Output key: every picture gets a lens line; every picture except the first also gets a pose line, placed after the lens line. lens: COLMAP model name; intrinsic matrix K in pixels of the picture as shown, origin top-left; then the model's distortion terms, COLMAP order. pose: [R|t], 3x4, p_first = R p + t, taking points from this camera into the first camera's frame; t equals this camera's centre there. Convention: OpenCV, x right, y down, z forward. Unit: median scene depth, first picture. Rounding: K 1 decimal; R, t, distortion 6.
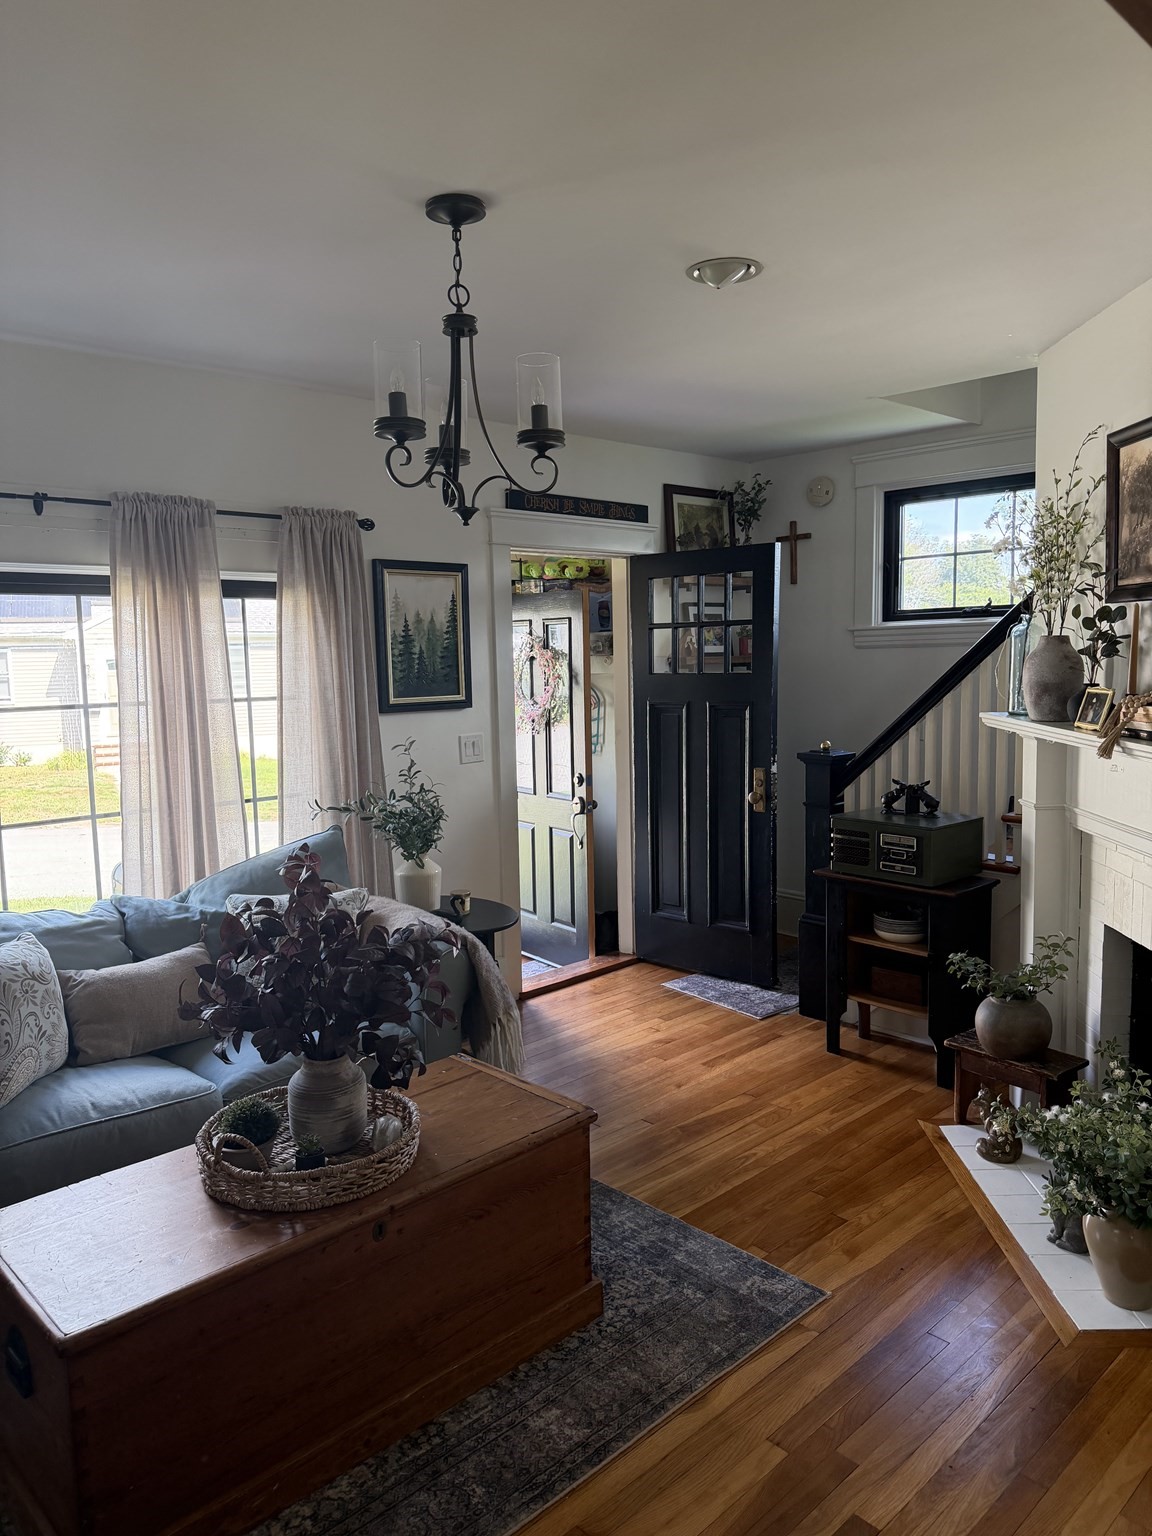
lens RADIAL K [[1077.6, 0, 592.7], [0, 1077.6, 774.4], [0, 0, 1]] dist [0.159021, -0.360255]
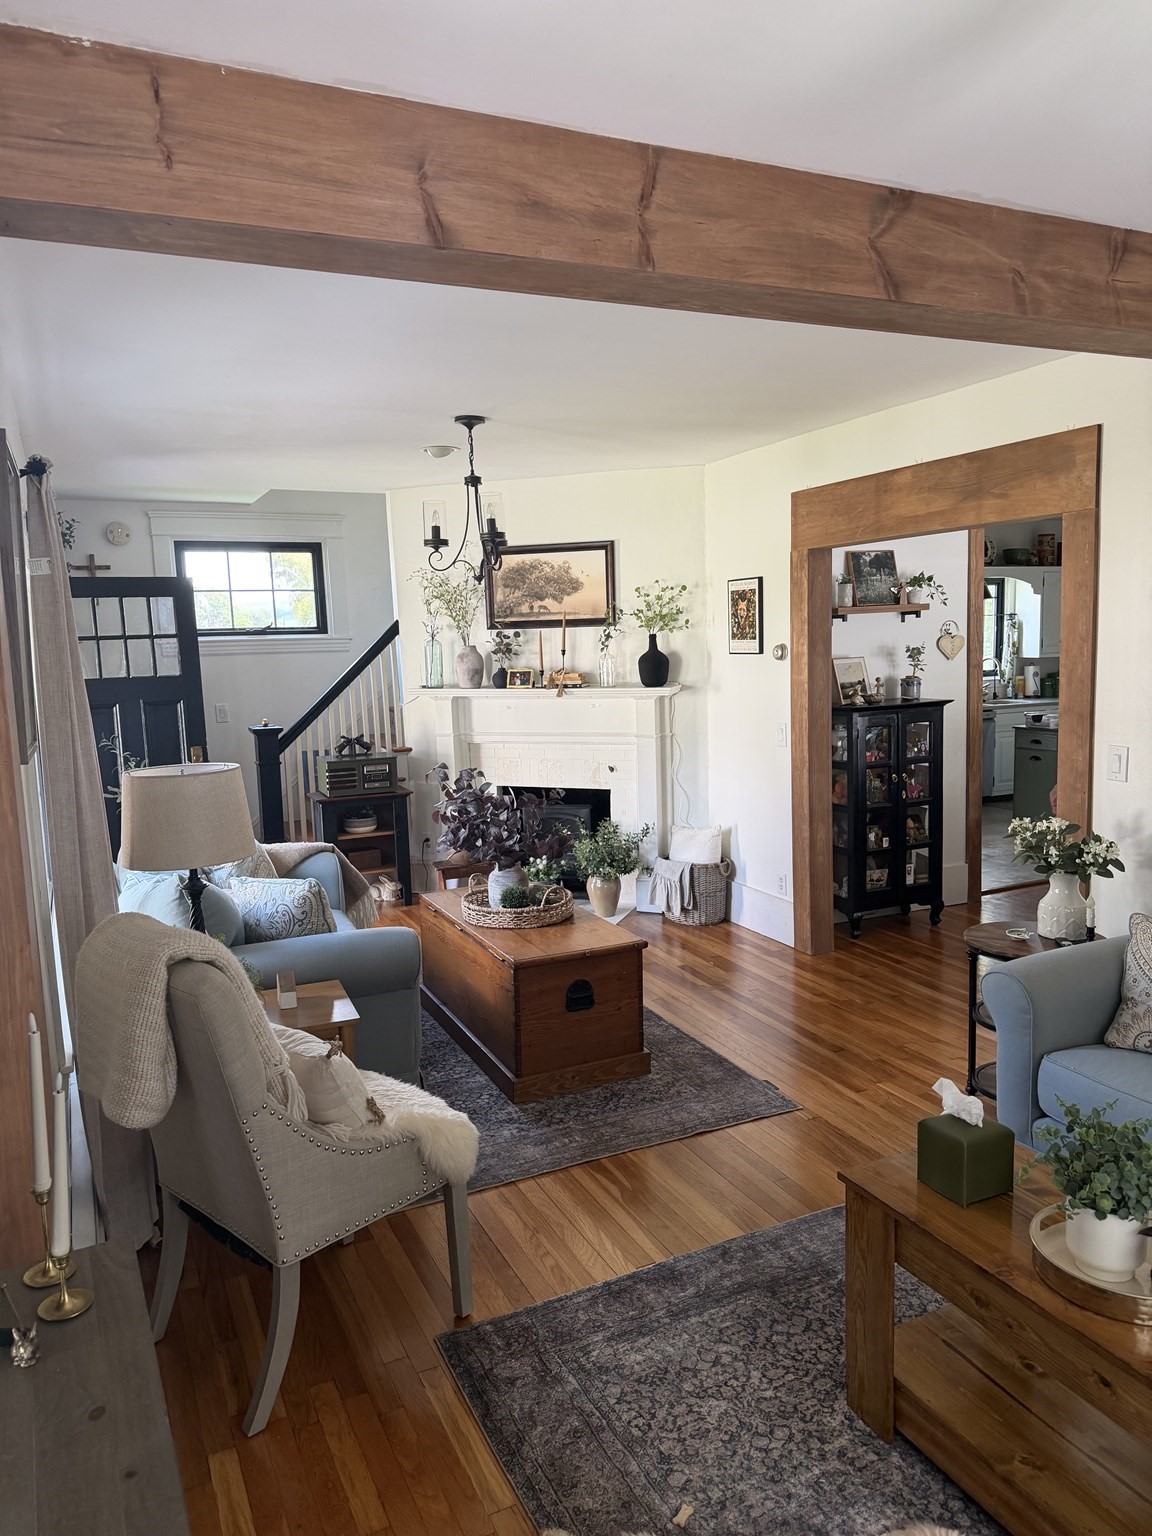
lens RADIAL K [[1082.4, 0, 588.6], [0, 1082.4, 771.9], [0, 0, 1]] dist [0.119523, -0.216503]
pose [[0.323569, -0.116419, 0.939015, -1.139787], [0.132119, 0.988239, 0.076995, -0.018547], [-0.936935, 0.099148, 0.335145, 0.126621]]
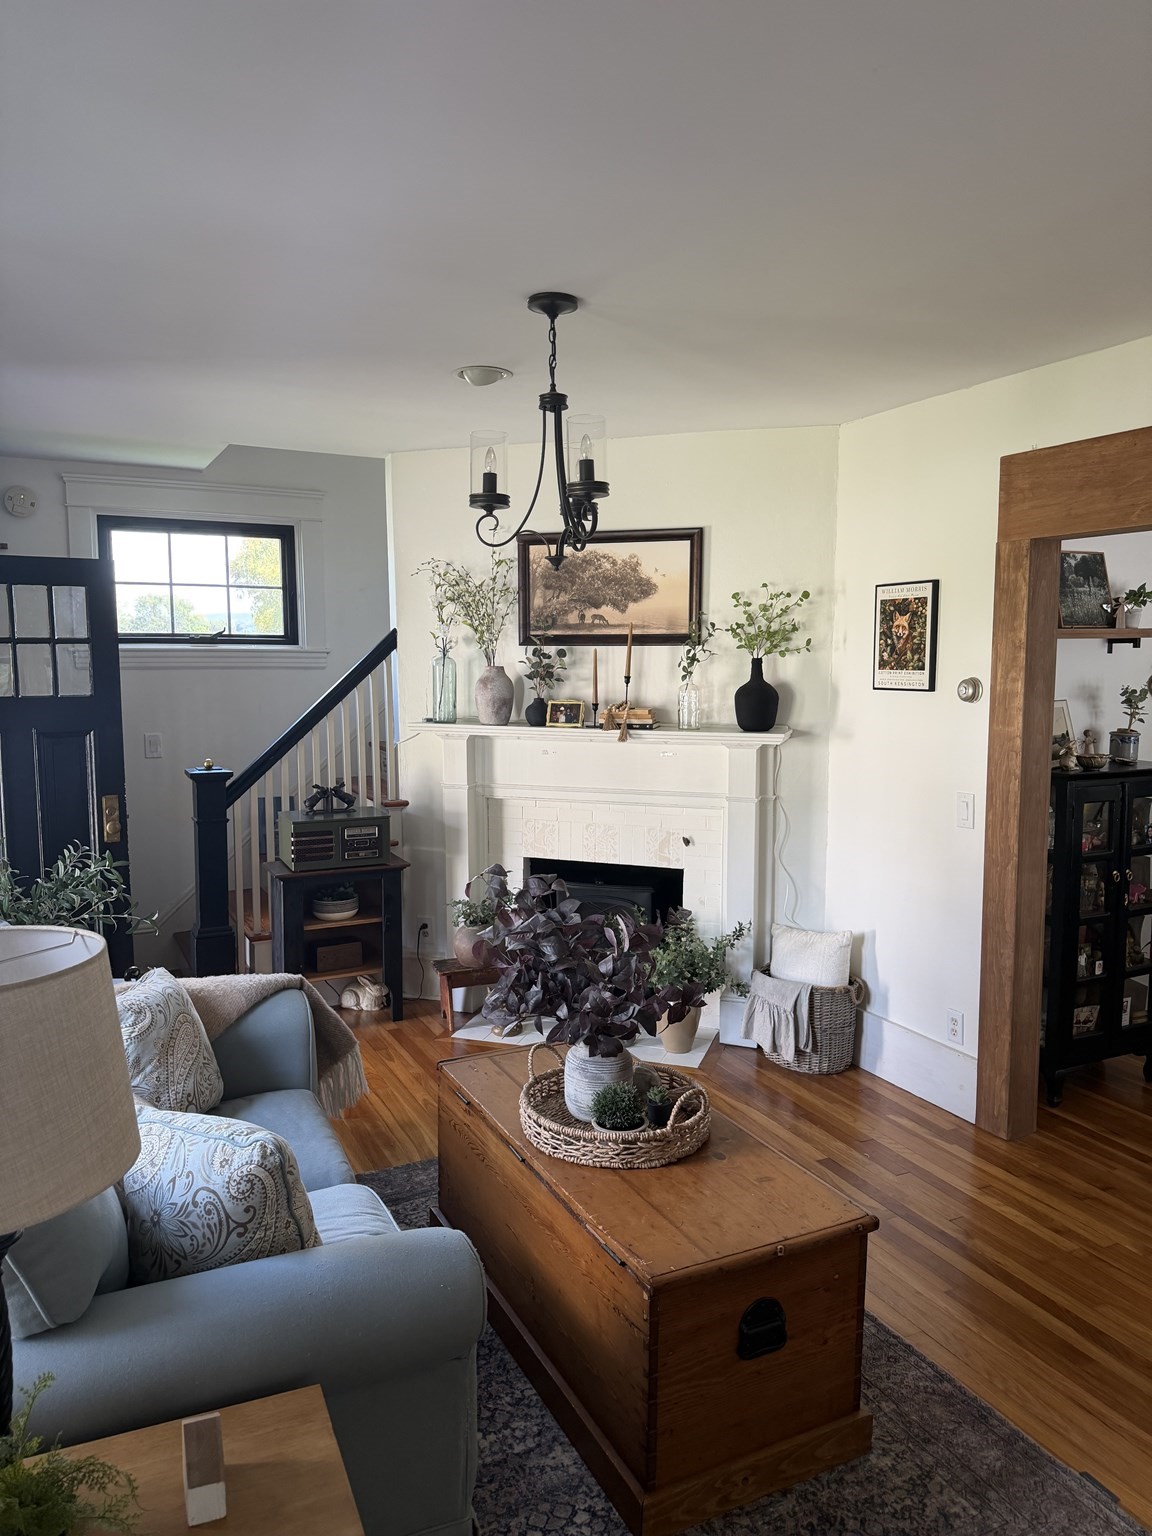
lens RADIAL K [[1080.6, 0, 576.8], [0, 1080.6, 764.2], [0, 0, 1]] dist [0.074245, -0.098319]
pose [[0.299794, -0.081507, 0.950516, -0.753980], [0.101951, 0.993375, 0.053027, -0.050996], [-0.948541, 0.081009, 0.306118, 0.381879]]
